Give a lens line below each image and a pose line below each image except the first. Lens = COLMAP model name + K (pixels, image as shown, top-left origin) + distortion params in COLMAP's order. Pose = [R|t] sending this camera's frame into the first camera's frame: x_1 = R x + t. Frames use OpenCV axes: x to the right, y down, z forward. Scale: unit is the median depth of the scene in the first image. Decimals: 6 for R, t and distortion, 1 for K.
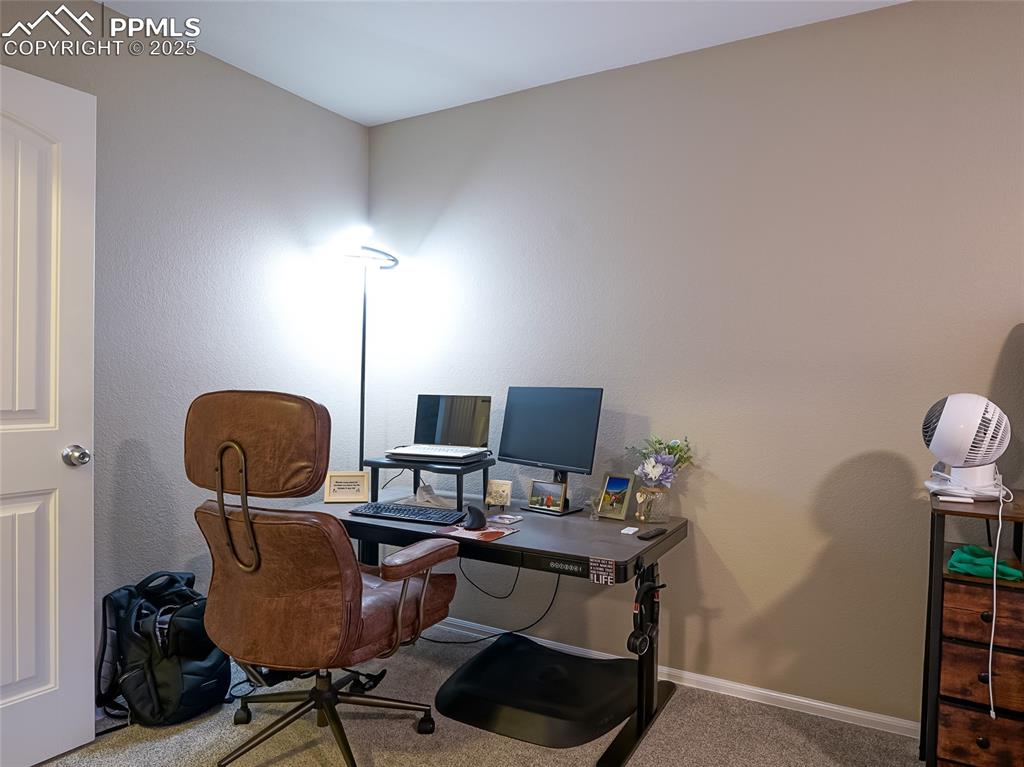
lens RADIAL K [[656.0, 0, 492.4], [0, 656.0, 385.9], [0, 0, 1]] dist [-0.022251, -0.002368]
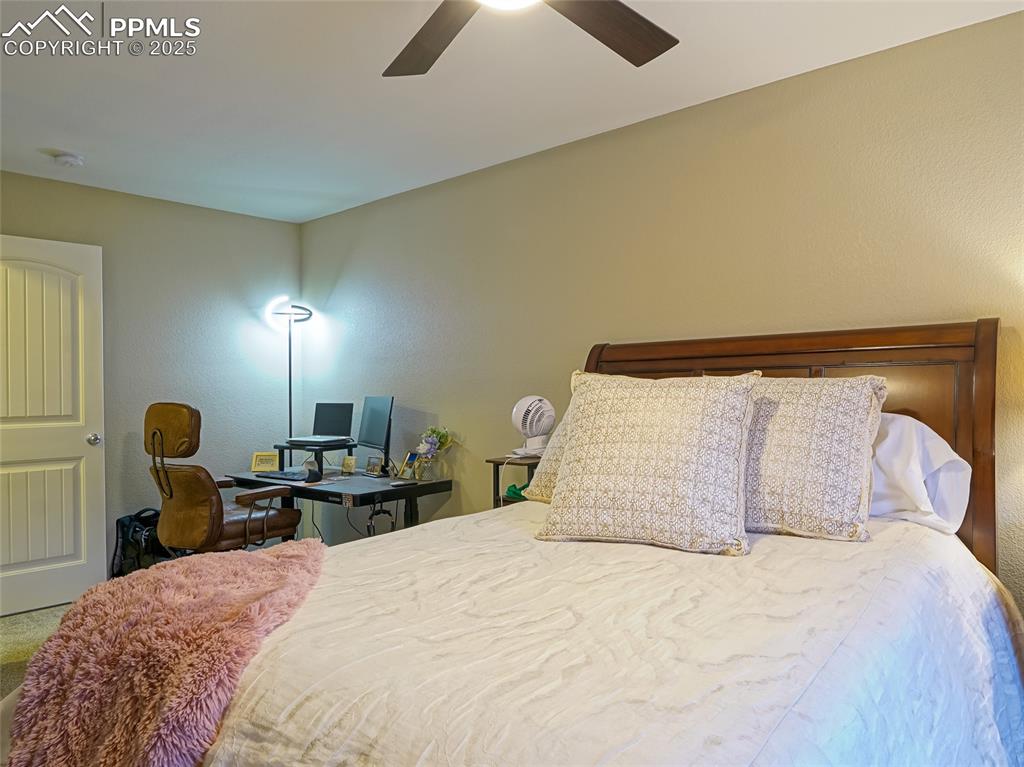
lens RADIAL K [[700.8, 0, 535.4], [0, 700.8, 383.3], [0, 0, 1]] dist [-0.036813, -0.002044]
pose [[0.986329, -0.024810, -0.162911, 0.967303], [0.022516, 0.999620, -0.015914, 0.006389], [0.163244, 0.012028, 0.986512, -0.777529]]
